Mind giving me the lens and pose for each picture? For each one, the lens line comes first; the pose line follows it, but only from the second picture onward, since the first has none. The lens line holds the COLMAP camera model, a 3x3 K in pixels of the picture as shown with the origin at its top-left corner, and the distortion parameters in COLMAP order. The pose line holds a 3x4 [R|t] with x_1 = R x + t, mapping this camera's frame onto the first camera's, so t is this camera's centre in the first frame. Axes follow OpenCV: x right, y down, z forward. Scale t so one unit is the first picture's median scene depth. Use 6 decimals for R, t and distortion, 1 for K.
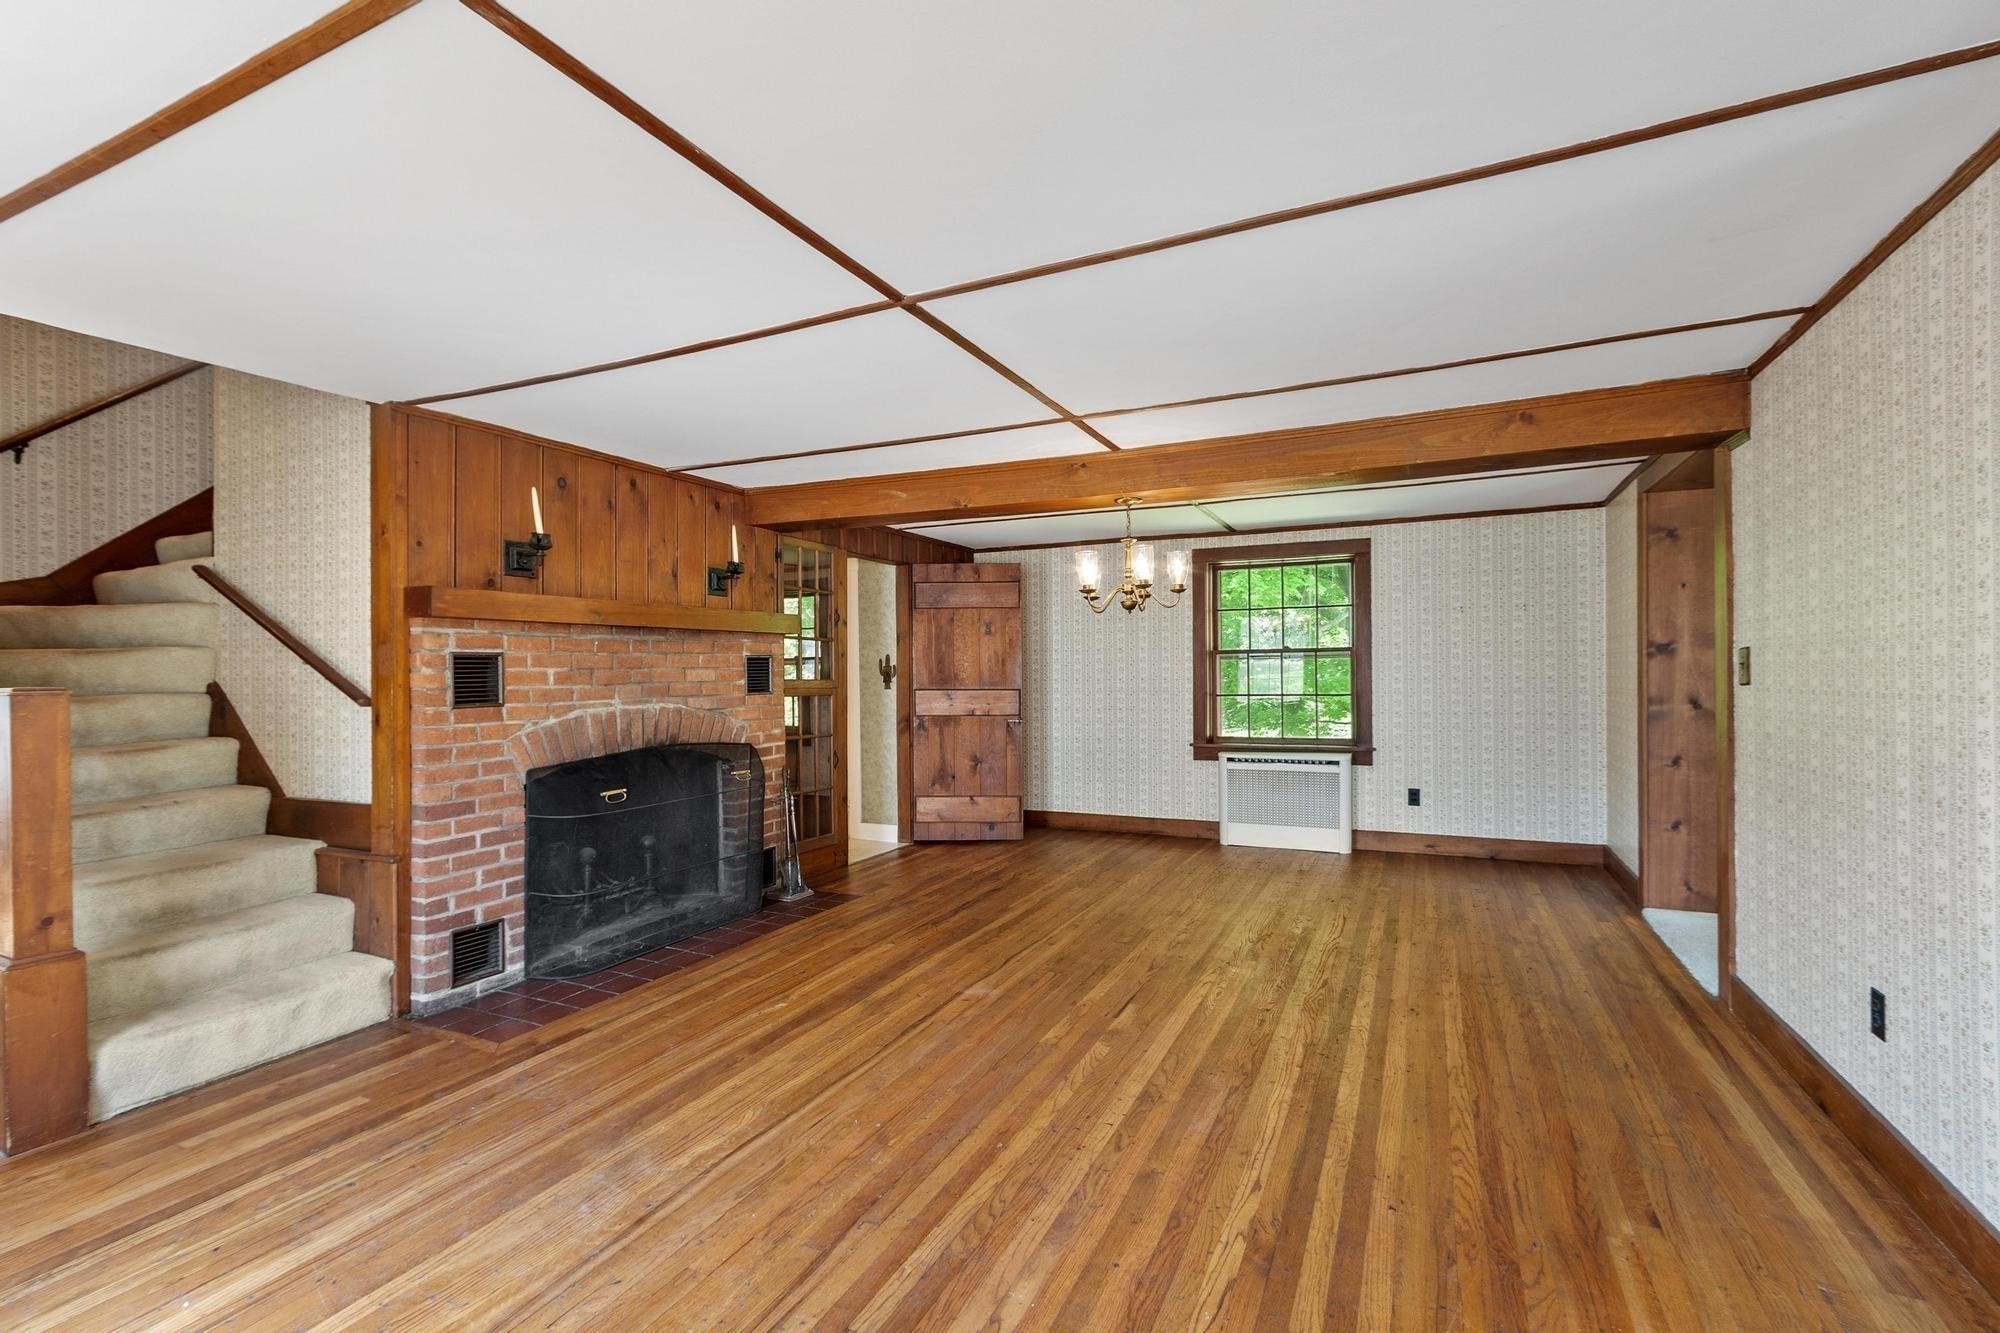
lens RADIAL K [[862.2, 0, 1012.2], [0, 862.2, 665.5], [0, 0, 1]] dist [0.000227, -0.000042]
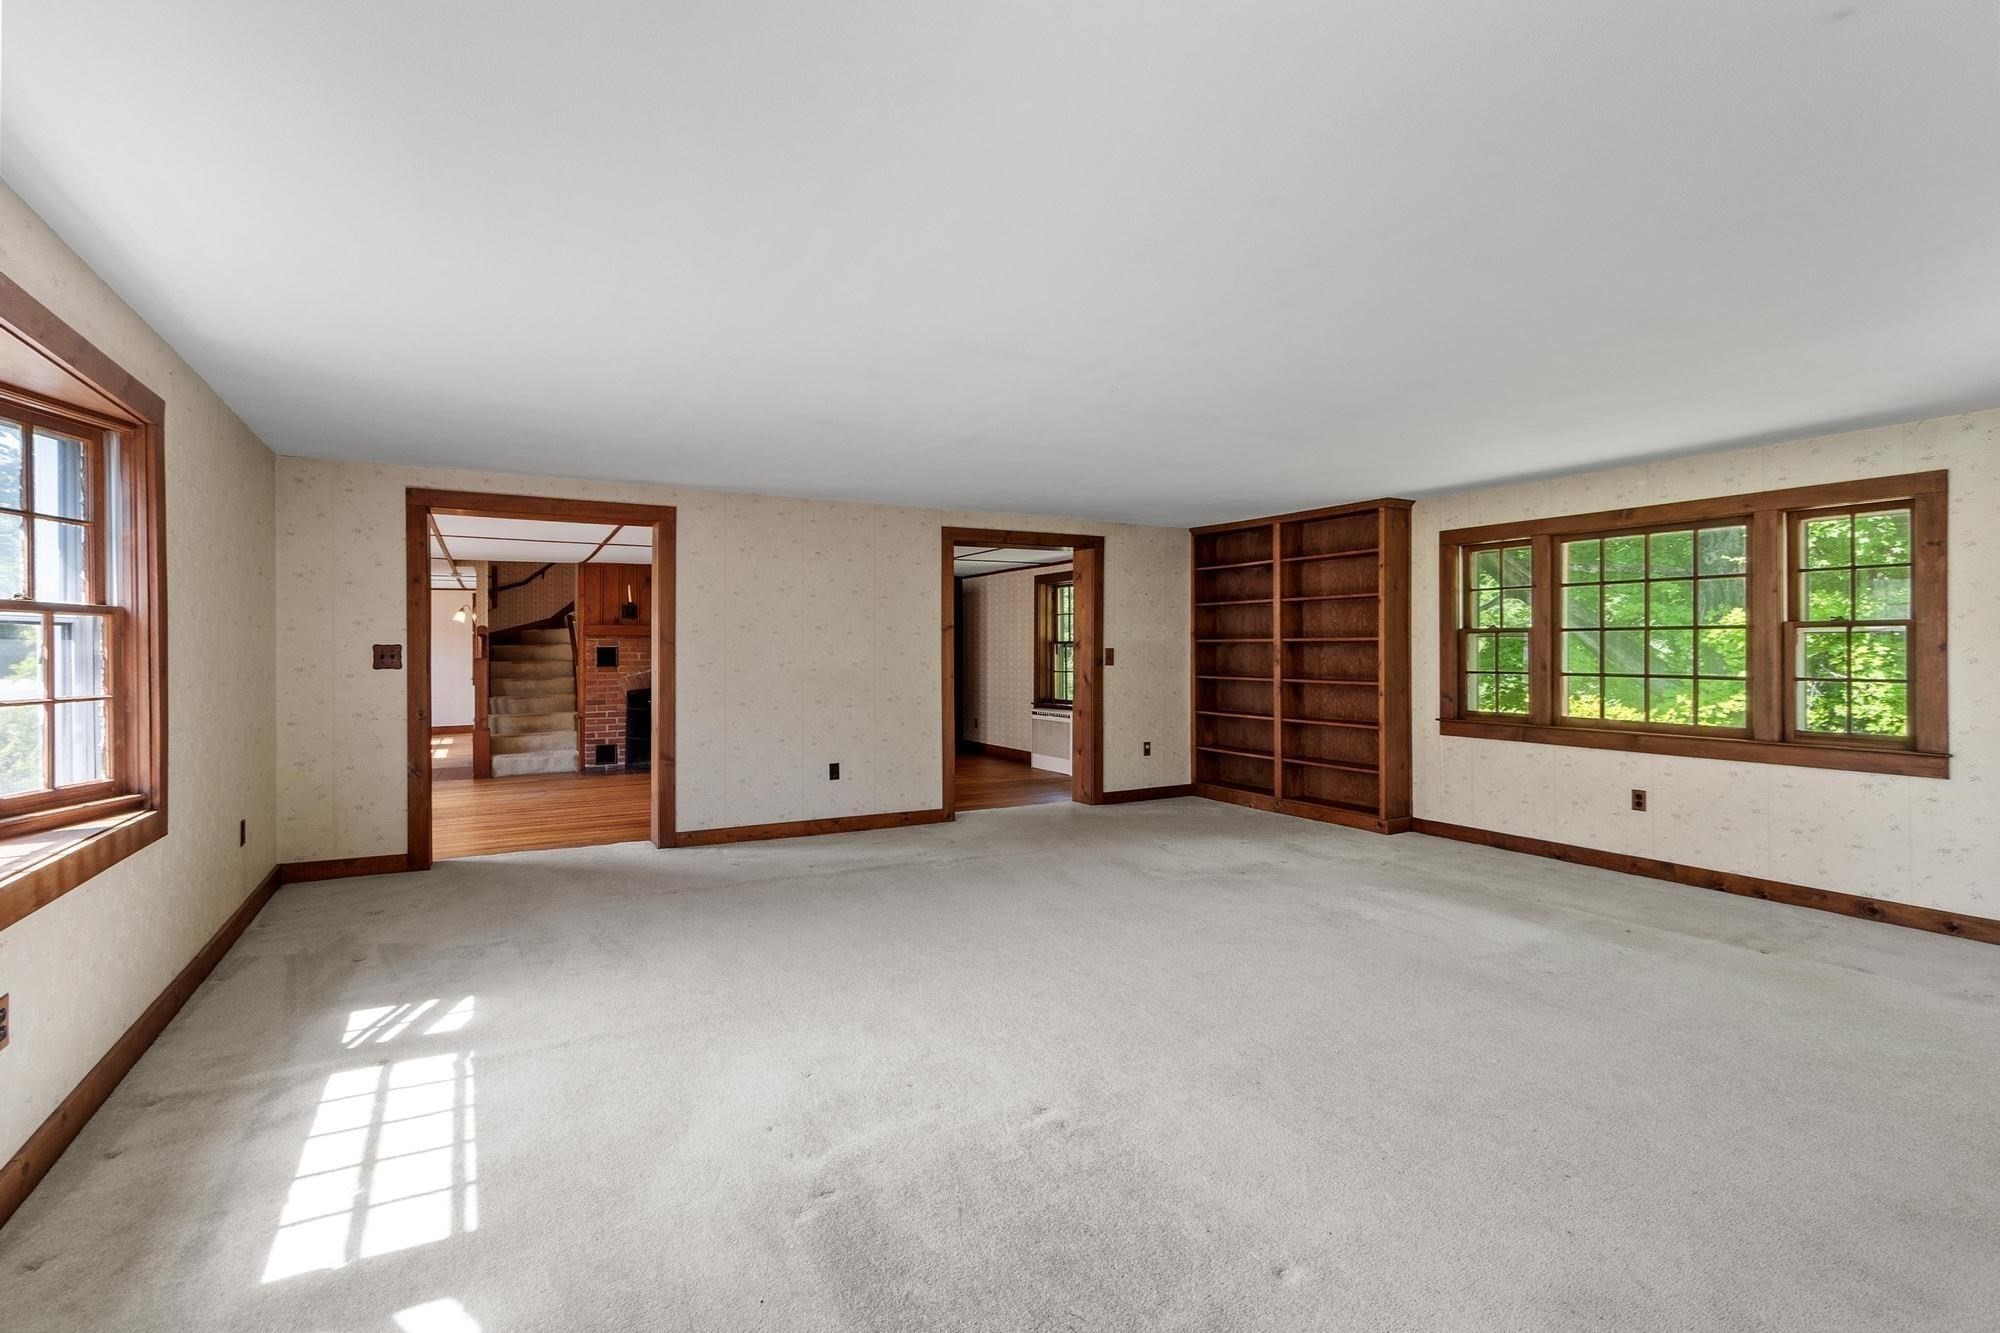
lens RADIAL K [[885.6, 0, 985.2], [0, 885.6, 652.2], [0, 0, 1]] dist [0.003582, -0.000093]
pose [[0.815380, -0.004758, -0.578907, 1.954301], [0.002030, 0.999984, -0.005359, 0.018520], [0.578923, 0.003195, 0.815376, -0.602314]]
